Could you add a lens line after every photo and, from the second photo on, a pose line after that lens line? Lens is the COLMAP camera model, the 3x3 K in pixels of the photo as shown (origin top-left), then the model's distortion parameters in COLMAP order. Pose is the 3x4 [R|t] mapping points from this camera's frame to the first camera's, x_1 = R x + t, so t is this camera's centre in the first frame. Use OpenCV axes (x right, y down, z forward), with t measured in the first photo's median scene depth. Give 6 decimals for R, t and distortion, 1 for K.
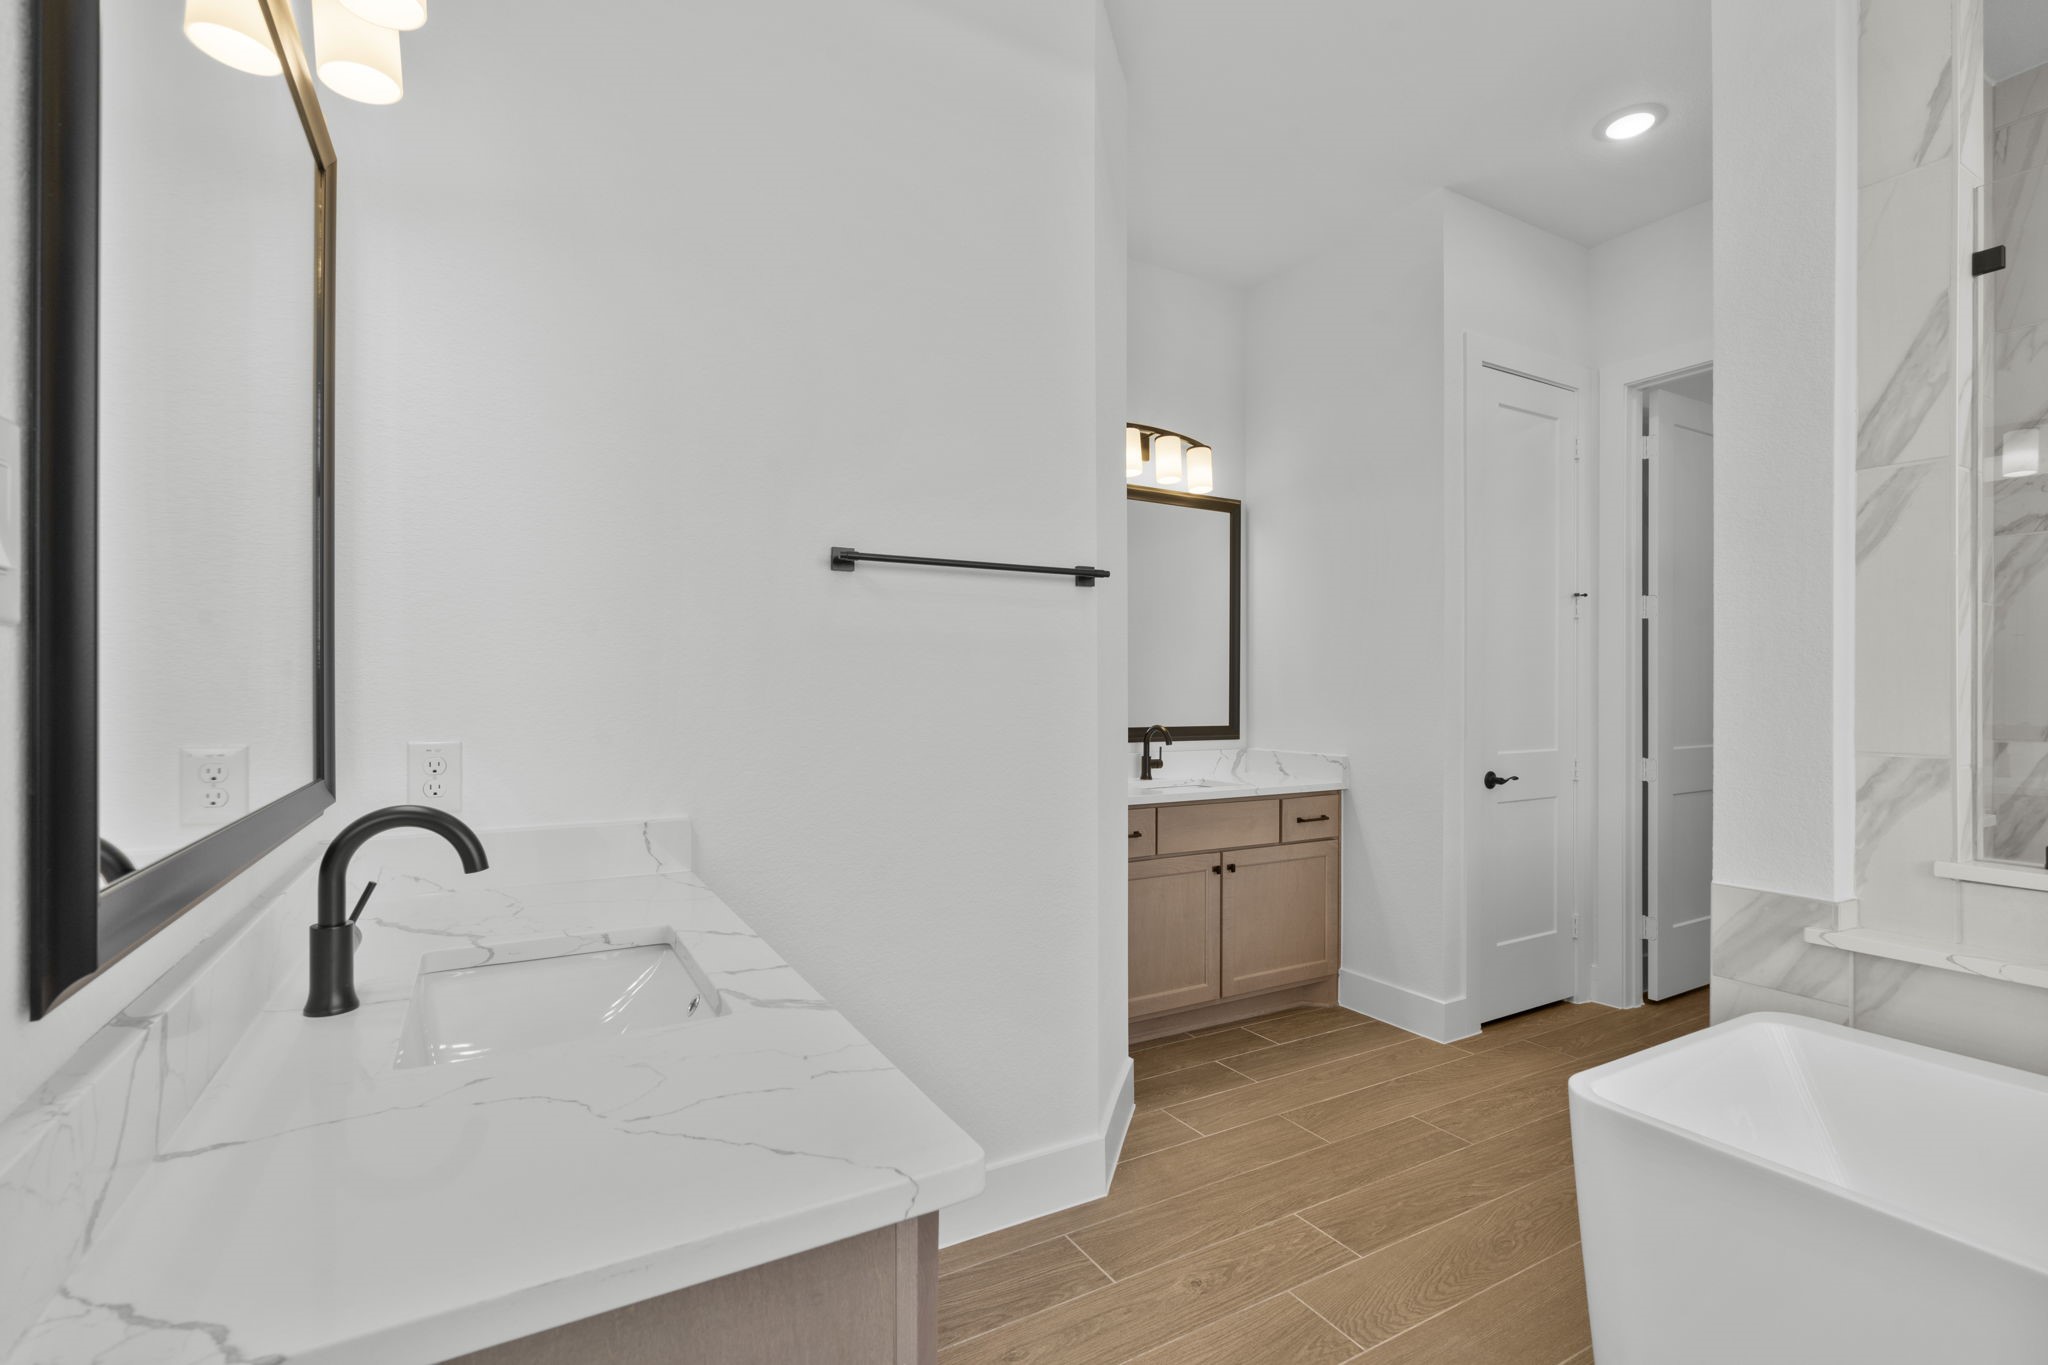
lens RADIAL K [[922.6, 0, 1021.1], [0, 922.6, 690.5], [0, 0, 1]] dist [-0.008985, 0.002508]
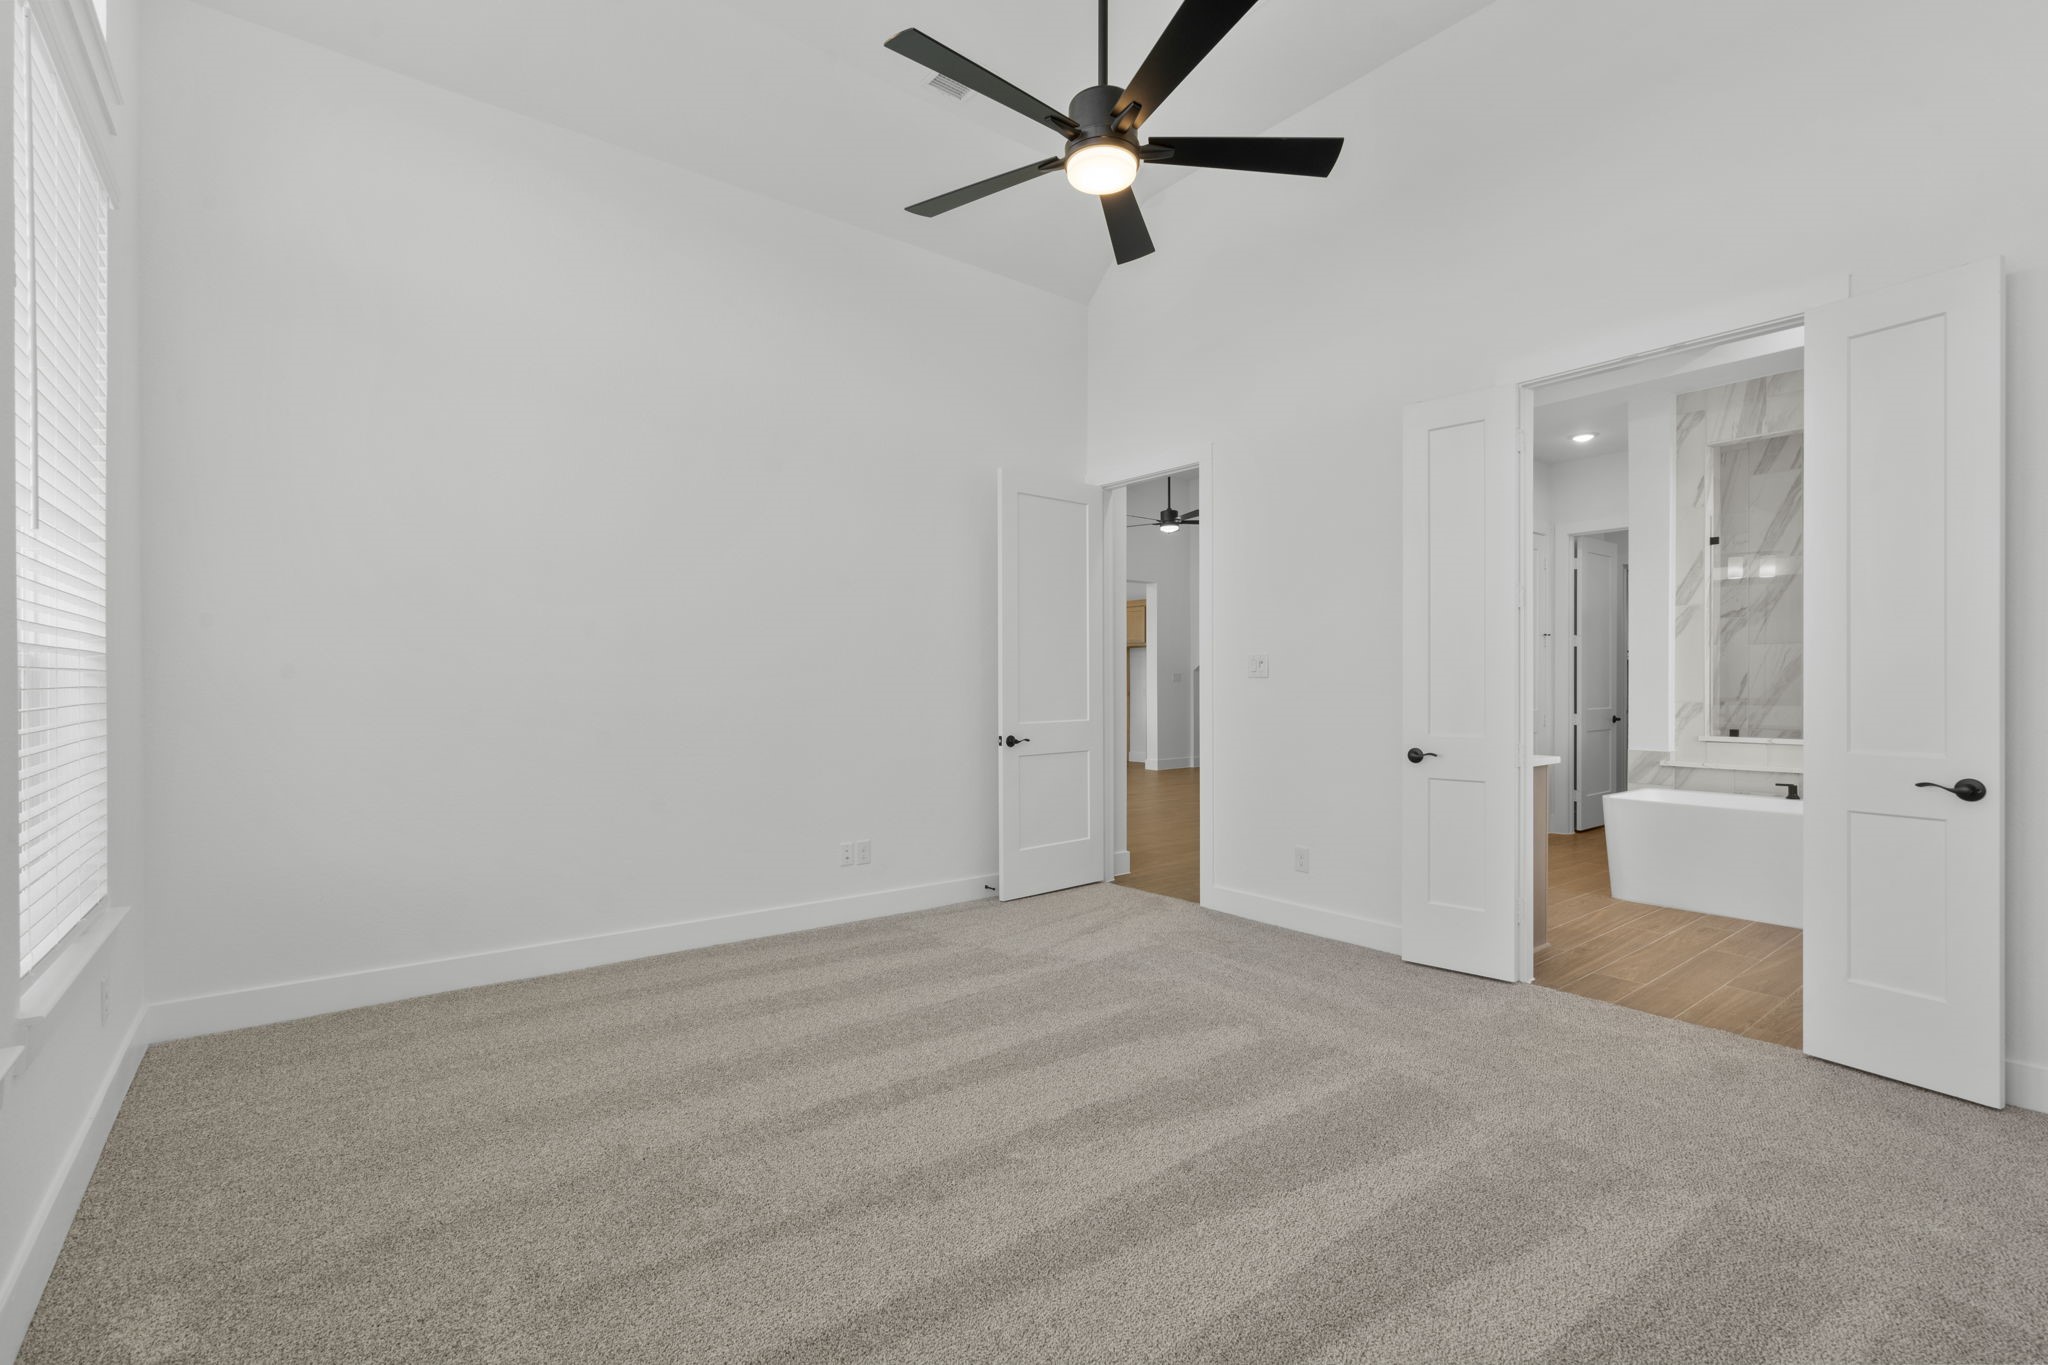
lens RADIAL K [[922.6, 0, 1025.0], [0, 922.6, 685.0], [0, 0, 1]] dist [-0.008985, 0.002508]
pose [[0.988478, 0.002601, 0.151343, -1.598964], [-0.002400, 0.999996, -0.001511, 0.025993], [-0.151347, 0.001130, 0.988480, -1.599163]]
